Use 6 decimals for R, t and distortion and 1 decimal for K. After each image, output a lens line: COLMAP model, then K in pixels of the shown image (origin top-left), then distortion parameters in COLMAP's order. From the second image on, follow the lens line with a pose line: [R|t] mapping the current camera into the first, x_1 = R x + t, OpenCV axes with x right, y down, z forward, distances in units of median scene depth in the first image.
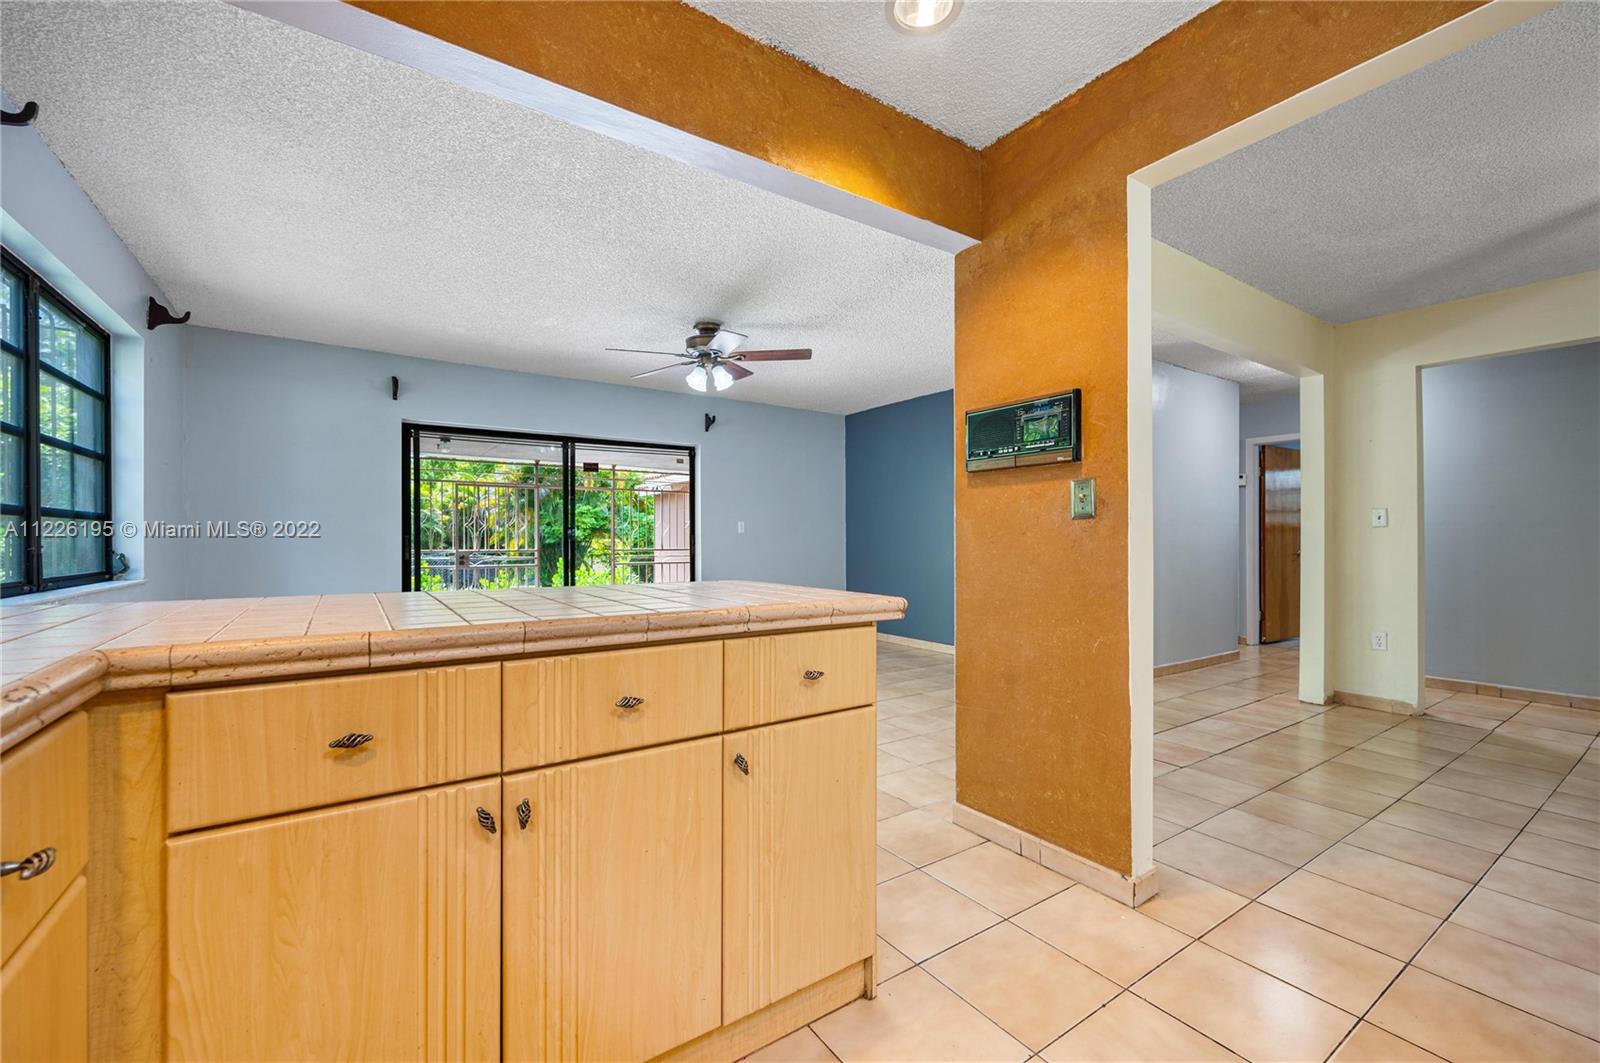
lens RADIAL K [[642.6, 0, 829.7], [0, 642.6, 540.9], [0, 0, 1]] dist [-0.000425, -0.000214]
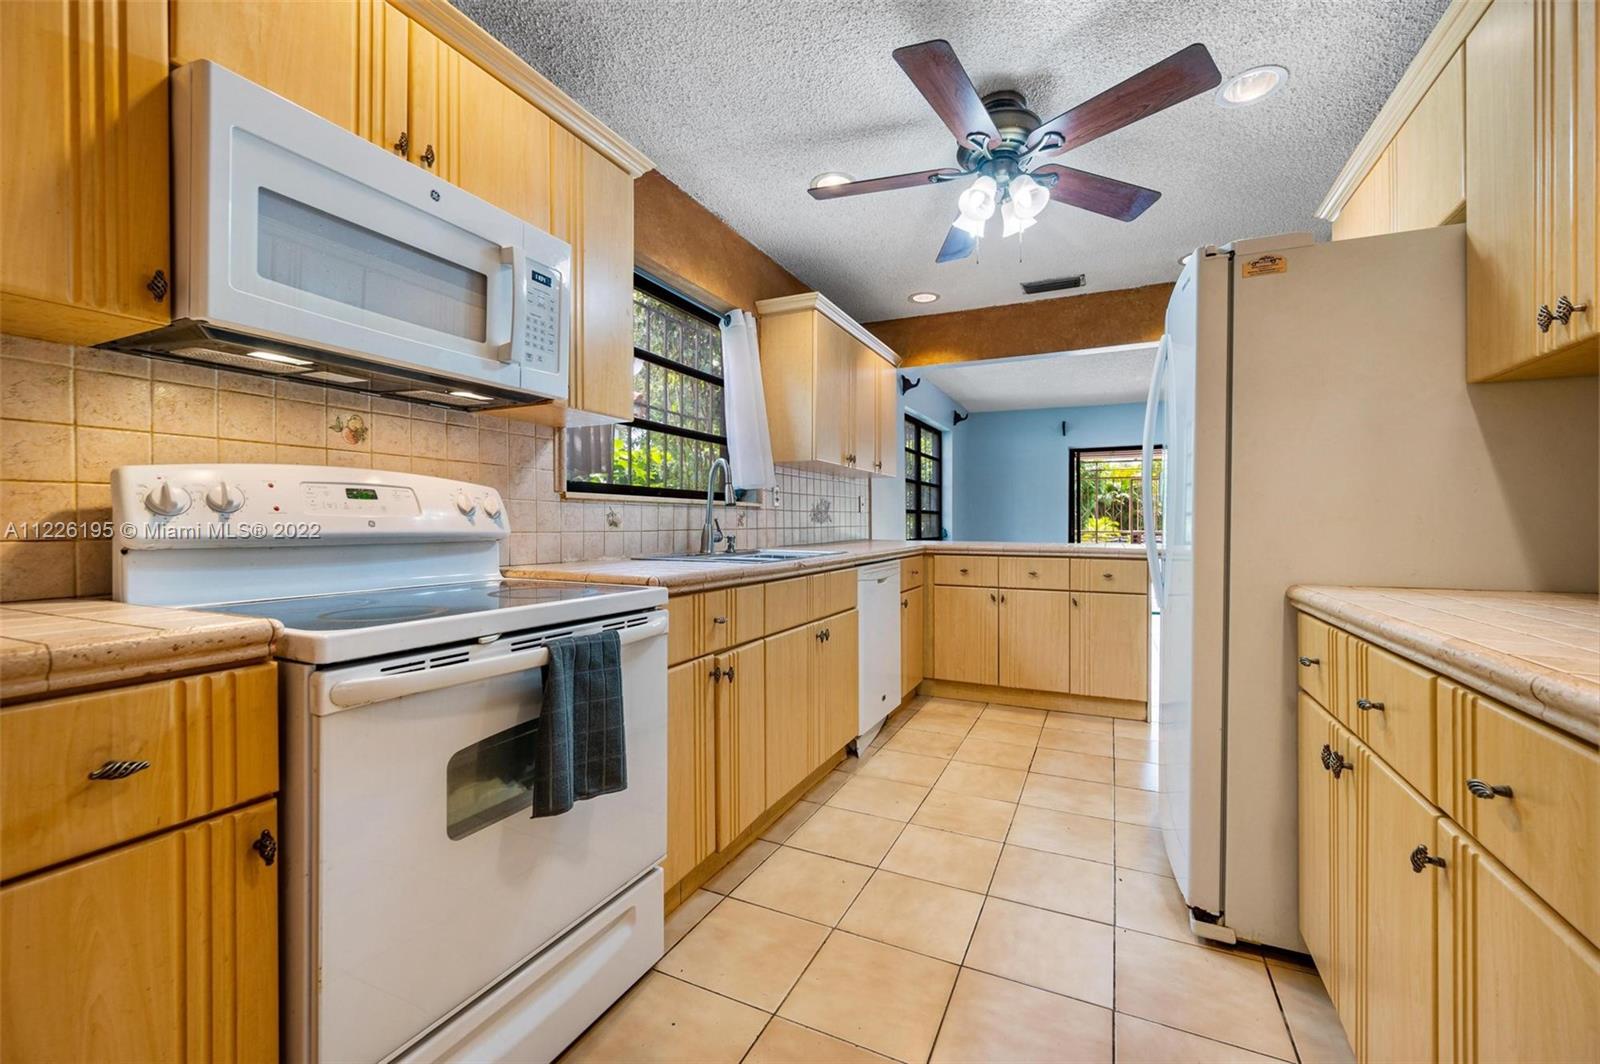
lens RADIAL K [[642.6, 0, 799.3], [0, 642.6, 523.7], [0, 0, 1]] dist [-0.000425, -0.000214]
pose [[0.469160, 0.002917, -0.883109, 0.641475], [-0.002423, 0.999995, 0.002016, -0.001077], [0.883110, 0.001194, 0.469164, -0.502522]]
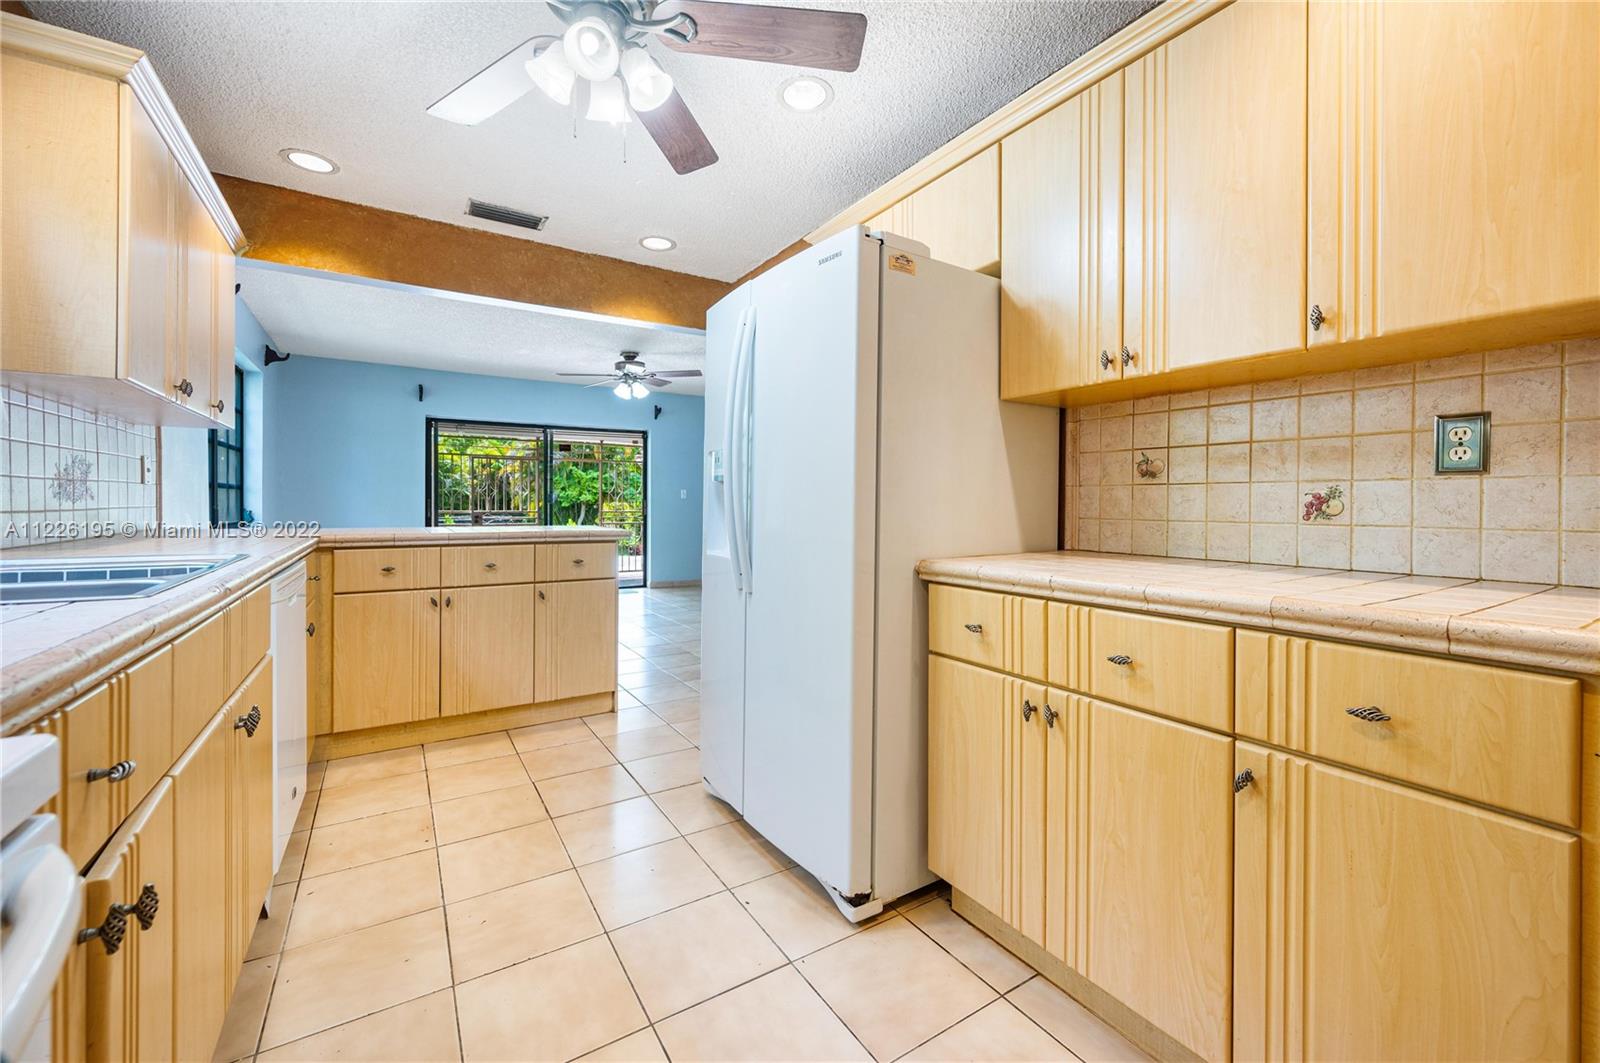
lens RADIAL K [[642.6, 0, 810.6], [0, 642.6, 505.1], [0, 0, 1]] dist [-0.000425, -0.000214]
pose [[0.998120, 0.005223, -0.061067, 0.366609], [-0.005240, 0.999986, -0.000113, -0.000149], [0.061065, 0.000433, 0.998134, -0.488968]]
